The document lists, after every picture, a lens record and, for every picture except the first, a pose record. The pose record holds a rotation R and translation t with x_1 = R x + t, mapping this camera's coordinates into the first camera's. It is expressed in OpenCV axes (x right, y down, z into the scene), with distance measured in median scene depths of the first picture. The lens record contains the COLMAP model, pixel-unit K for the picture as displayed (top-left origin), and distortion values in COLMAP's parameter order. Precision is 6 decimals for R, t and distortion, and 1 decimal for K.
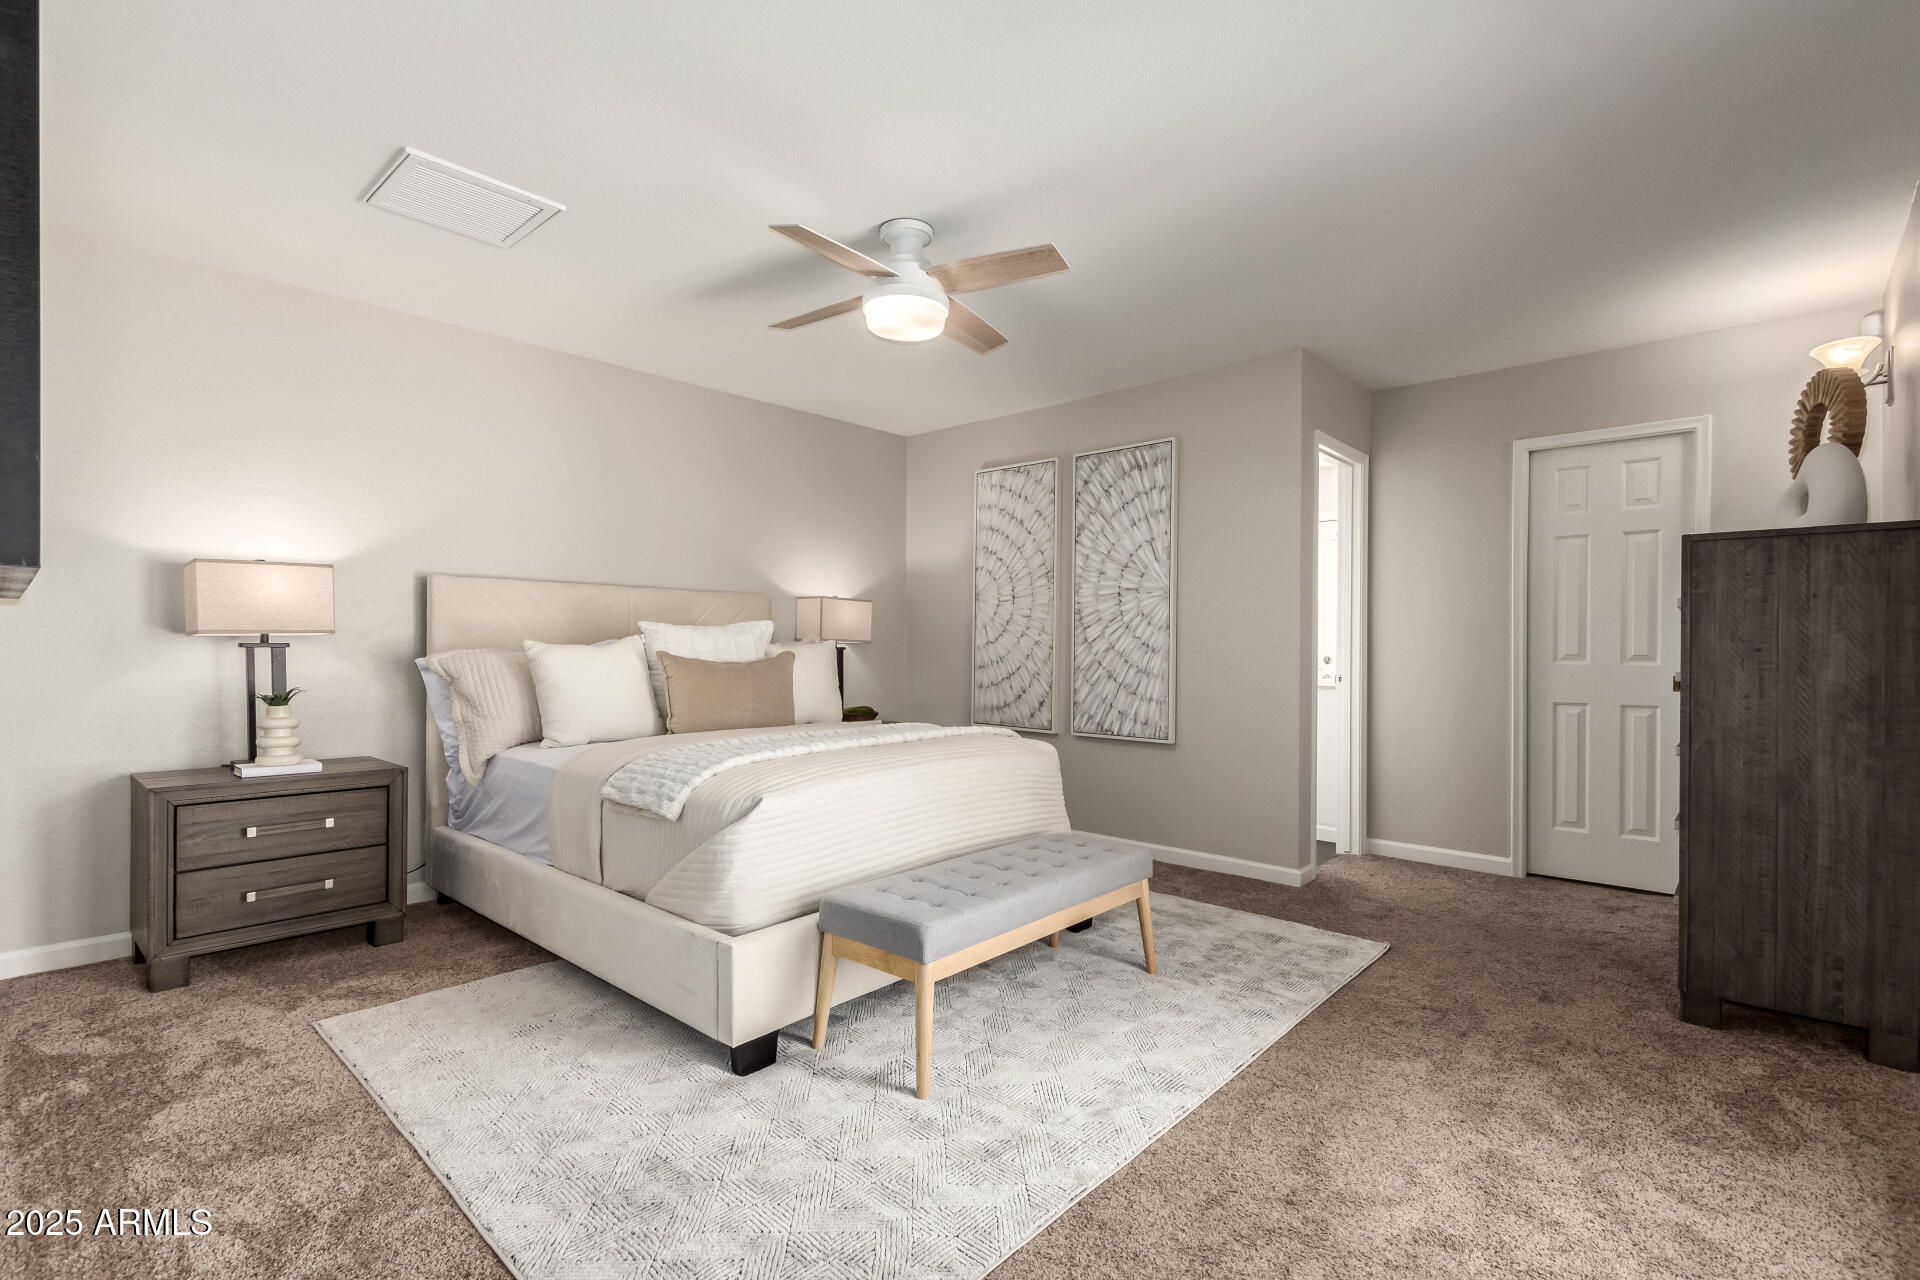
lens RADIAL K [[879.8, 0, 967.5], [0, 879.8, 645.4], [0, 0, 1]] dist [-0.000431, -0.000757]
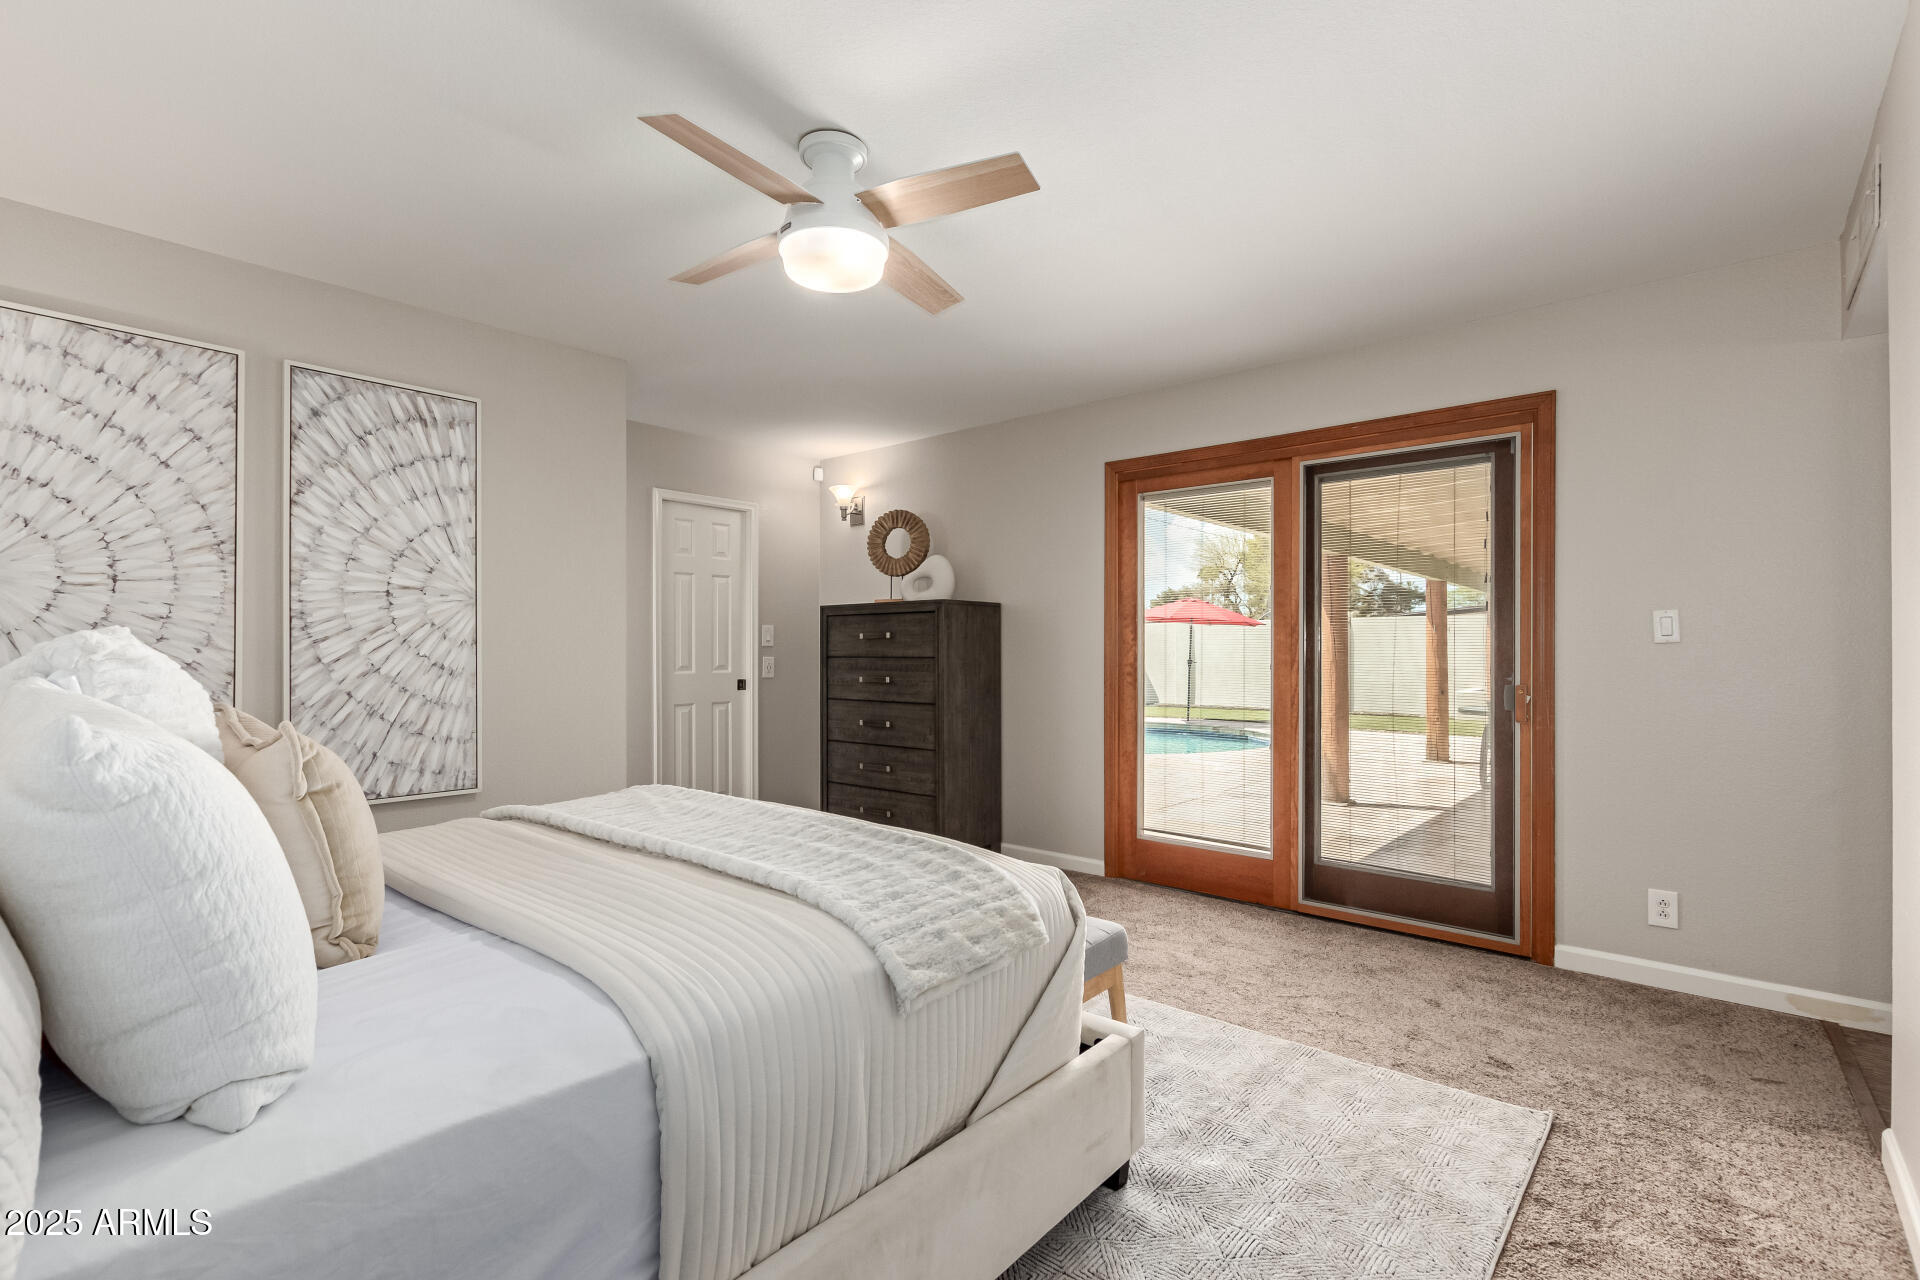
lens RADIAL K [[879.8, 0, 963.2], [0, 879.8, 646.4], [0, 0, 1]] dist [-0.000431, -0.000757]
pose [[-0.028816, -0.001353, 0.999584, -0.534853], [-0.001412, 0.999998, 0.001313, -0.018080], [-0.999584, -0.001373, -0.028818, 0.568444]]
